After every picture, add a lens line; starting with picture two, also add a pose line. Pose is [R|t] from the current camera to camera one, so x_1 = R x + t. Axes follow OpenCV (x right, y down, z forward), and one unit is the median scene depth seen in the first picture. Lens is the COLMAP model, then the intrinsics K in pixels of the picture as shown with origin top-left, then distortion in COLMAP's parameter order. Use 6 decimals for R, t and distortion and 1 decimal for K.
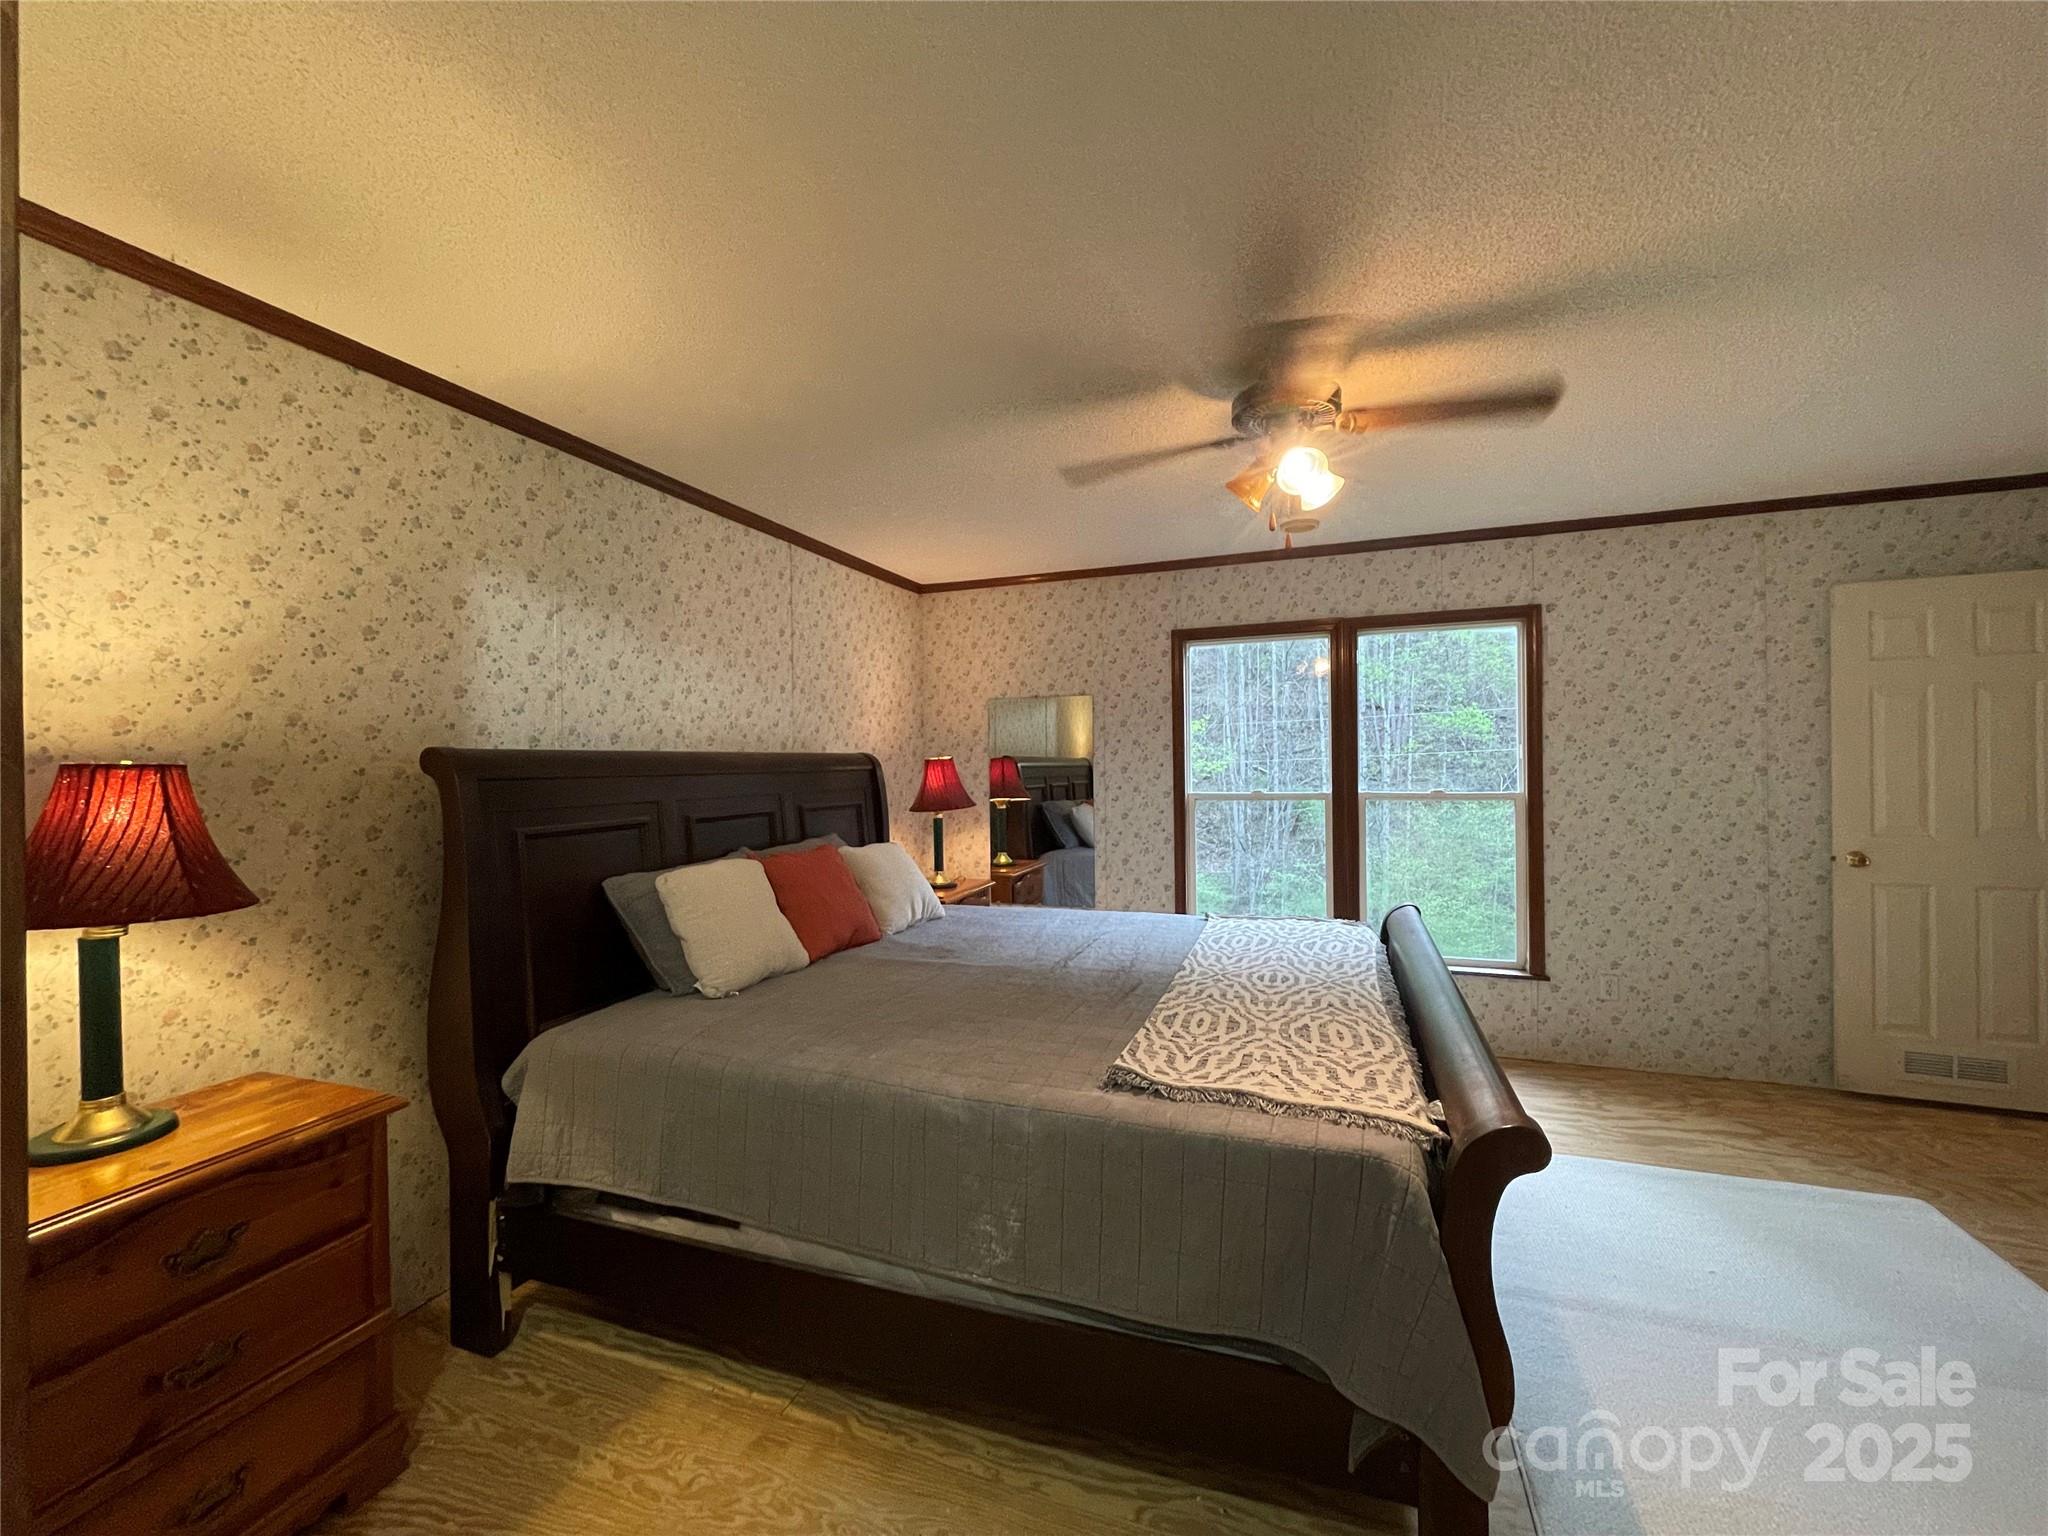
lens RADIAL K [[829.5, 0, 1023.8], [0, 829.5, 761.6], [0, 0, 1]] dist [0.000702, -0.000613]
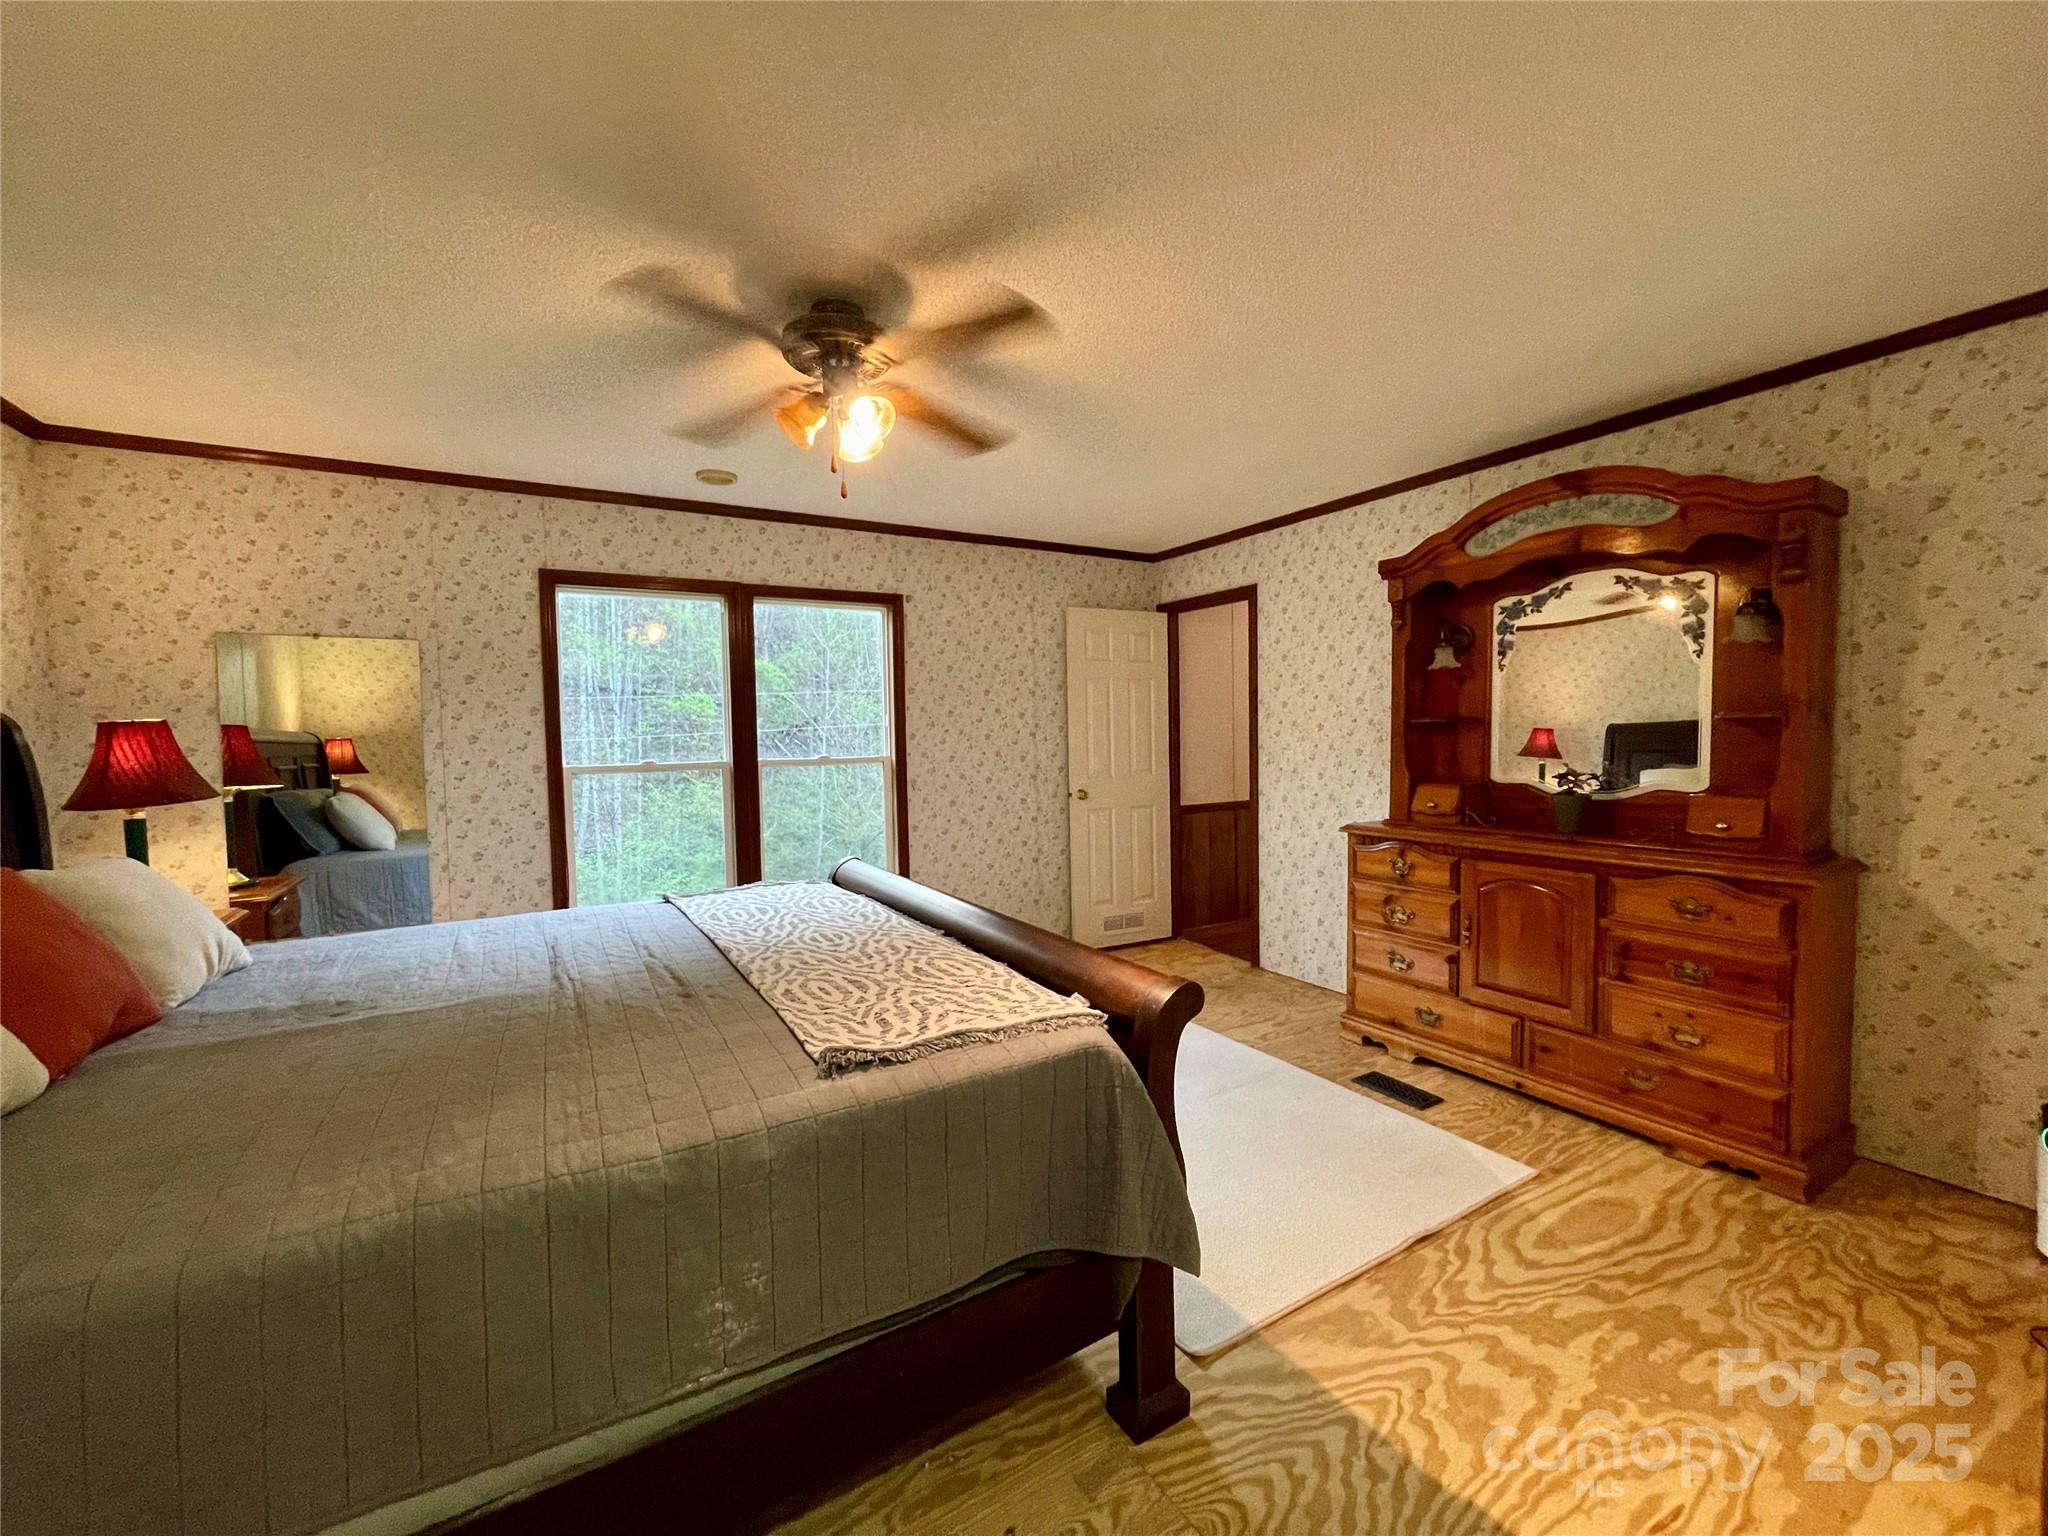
lens RADIAL K [[829.5, 0, 1011.4], [0, 829.5, 762.8], [0, 0, 1]] dist [0.000702, -0.000613]
pose [[0.634838, -0.024584, 0.772254, -0.240620], [0.010188, 0.999673, 0.023449, 0.027862], [-0.772578, -0.007019, 0.634881, 0.170411]]
